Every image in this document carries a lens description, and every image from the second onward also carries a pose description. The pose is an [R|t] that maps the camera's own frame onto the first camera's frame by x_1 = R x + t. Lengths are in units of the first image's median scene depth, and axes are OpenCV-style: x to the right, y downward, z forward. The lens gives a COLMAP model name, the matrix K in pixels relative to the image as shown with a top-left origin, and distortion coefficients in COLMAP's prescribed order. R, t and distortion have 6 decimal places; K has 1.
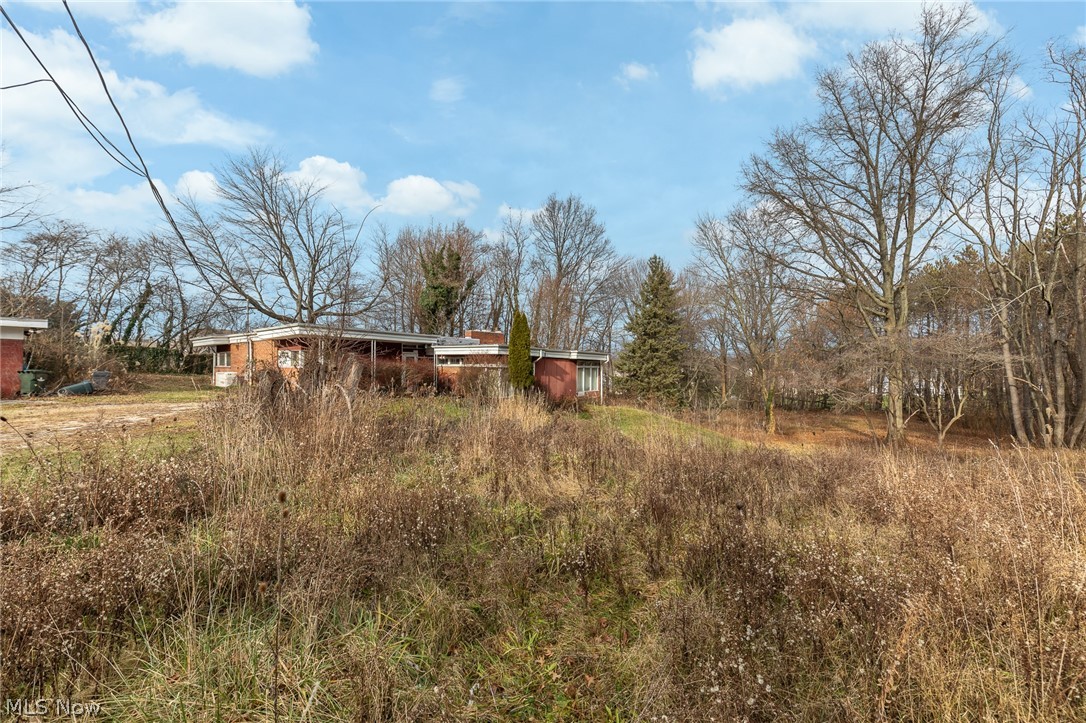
lens RADIAL K [[491.7, 0, 543.0], [0, 491.7, 361.5], [0, 0, 1]] dist [0.000948, 0.000016]
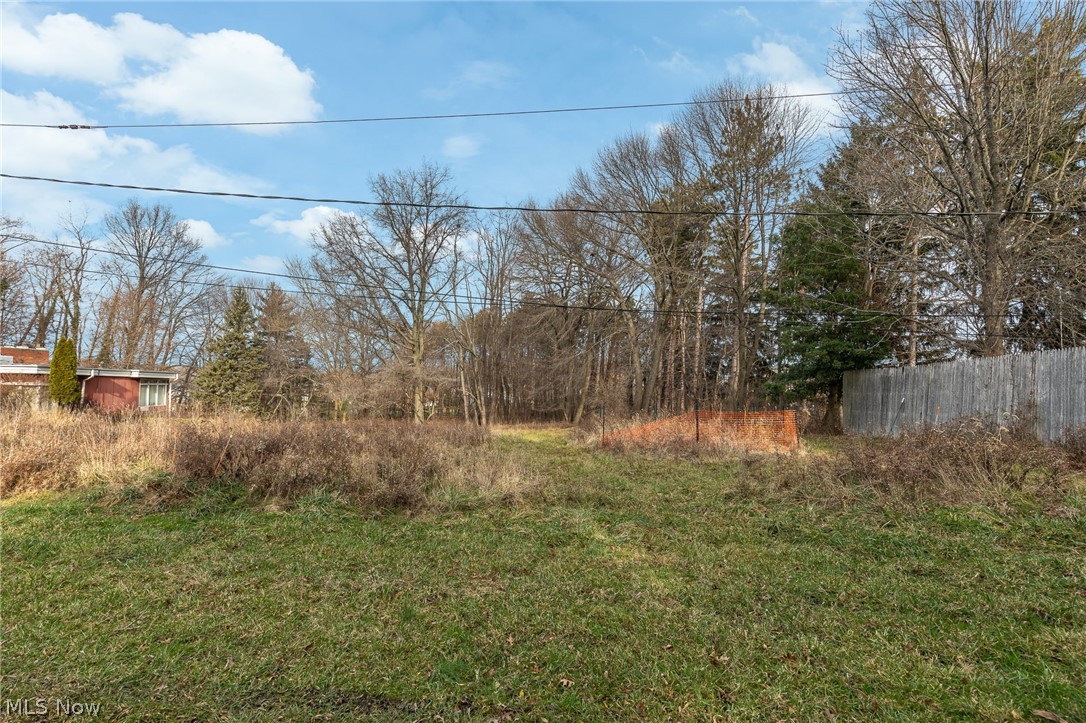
lens RADIAL K [[491.7, 0, 543.0], [0, 491.7, 361.5], [0, 0, 1]] dist [0.000948, 0.000016]
pose [[0.768205, 0.028502, 0.639569, 0.042855], [-0.008857, 0.999386, -0.033899, -0.008406], [-0.640143, 0.020376, 0.767986, -0.330471]]
